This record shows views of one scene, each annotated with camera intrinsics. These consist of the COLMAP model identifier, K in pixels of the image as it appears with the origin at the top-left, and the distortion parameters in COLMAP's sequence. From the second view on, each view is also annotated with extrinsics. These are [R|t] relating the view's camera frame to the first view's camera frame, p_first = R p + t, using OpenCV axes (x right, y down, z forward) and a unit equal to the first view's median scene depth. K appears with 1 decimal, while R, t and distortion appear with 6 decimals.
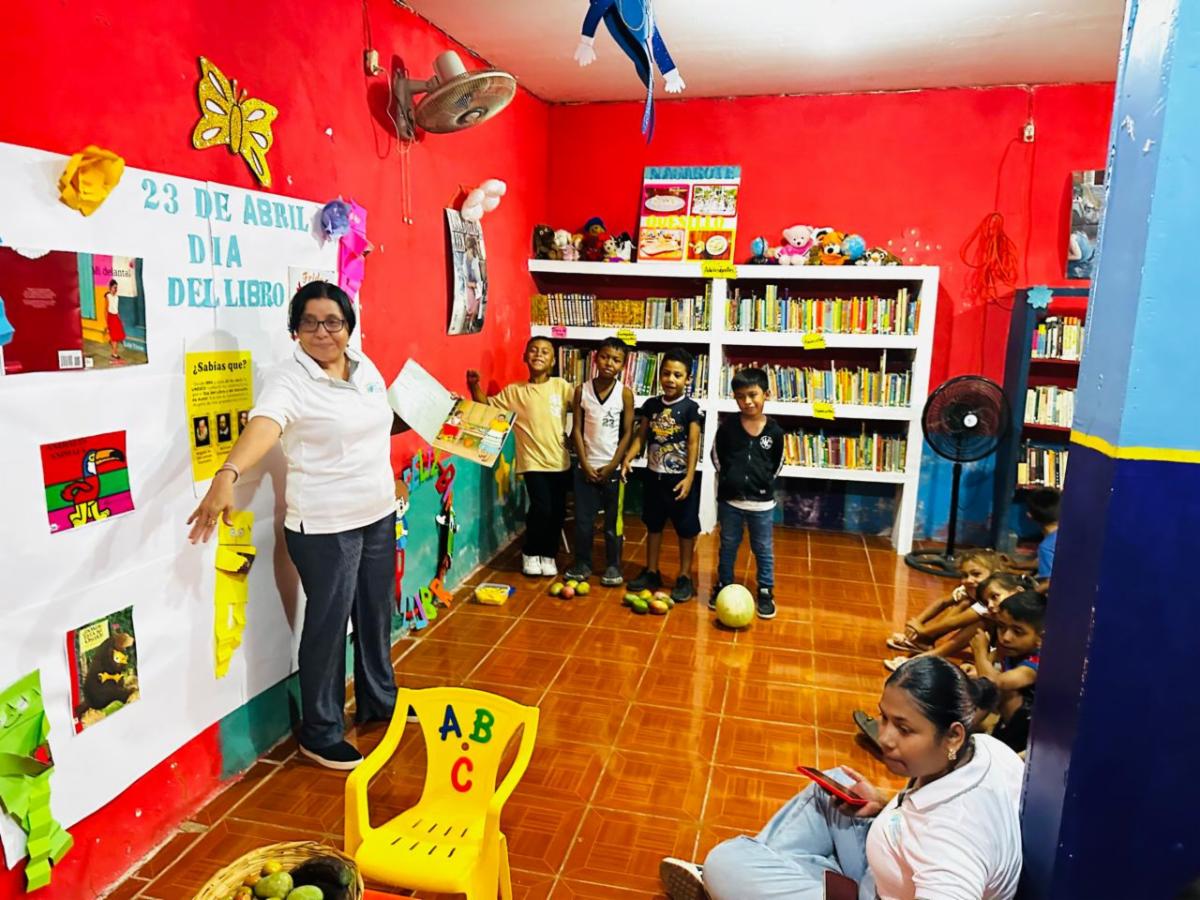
lens RADIAL K [[846.0, 0, 596.0], [0, 846.0, 460.6], [0, 0, 1]] dist [0.002785, -0.003494]
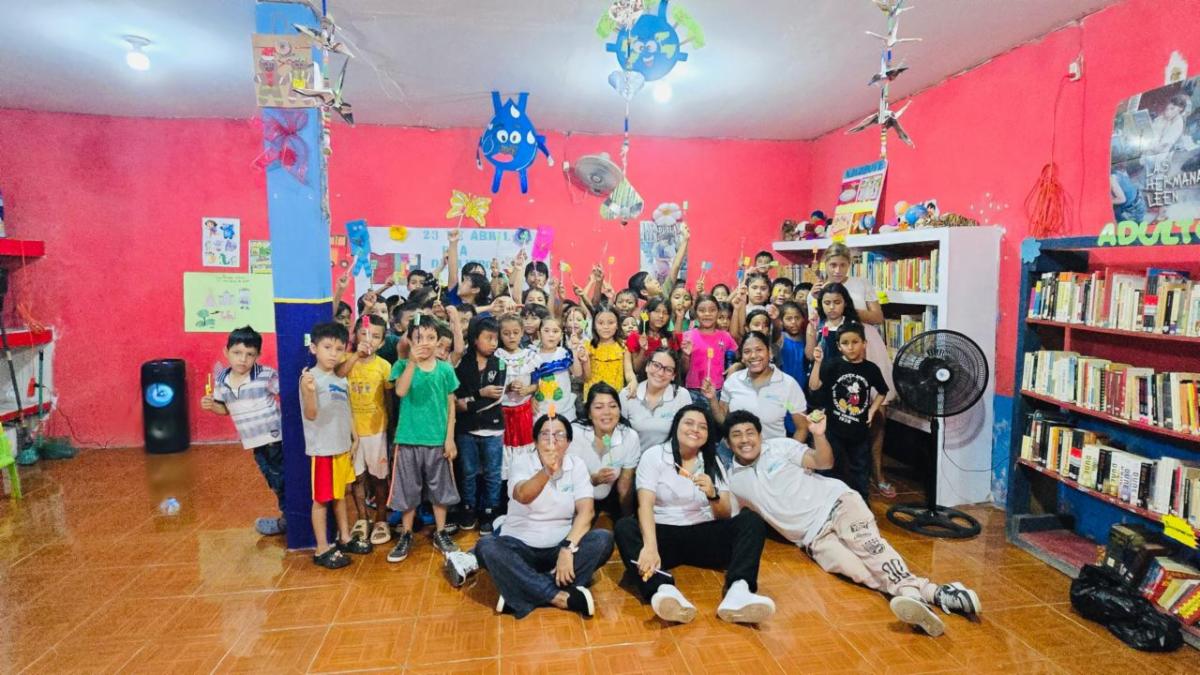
lens RADIAL K [[618.8, 0, 600.0], [0, 618.8, 337.5], [0, 0, 1]] dist [-0.000713, 0.024724]
pose [[0.394920, 0.080565, -0.915176, 1.857645], [-0.174249, 0.984635, 0.011487, -0.056677], [0.902039, 0.154932, 0.402891, 0.636766]]
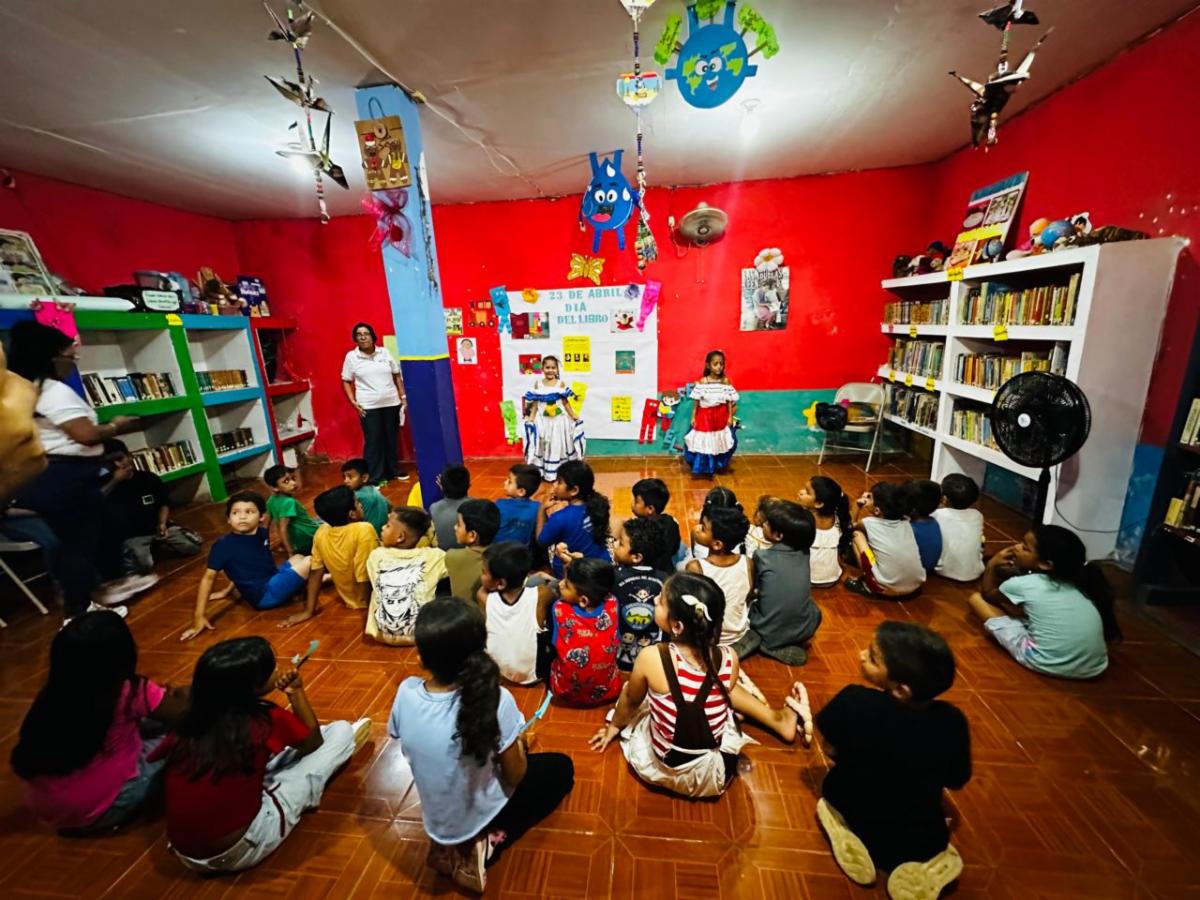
lens RADIAL K [[478.1, 0, 600.1], [0, 478.1, 451.6], [0, 0, 1]] dist [0.010927, -0.000005]
pose [[0.124911, 0.232781, -0.964474, 1.704248], [-0.146045, 0.965812, 0.214190, -0.108795], [0.981360, 0.114102, 0.154637, 0.874780]]
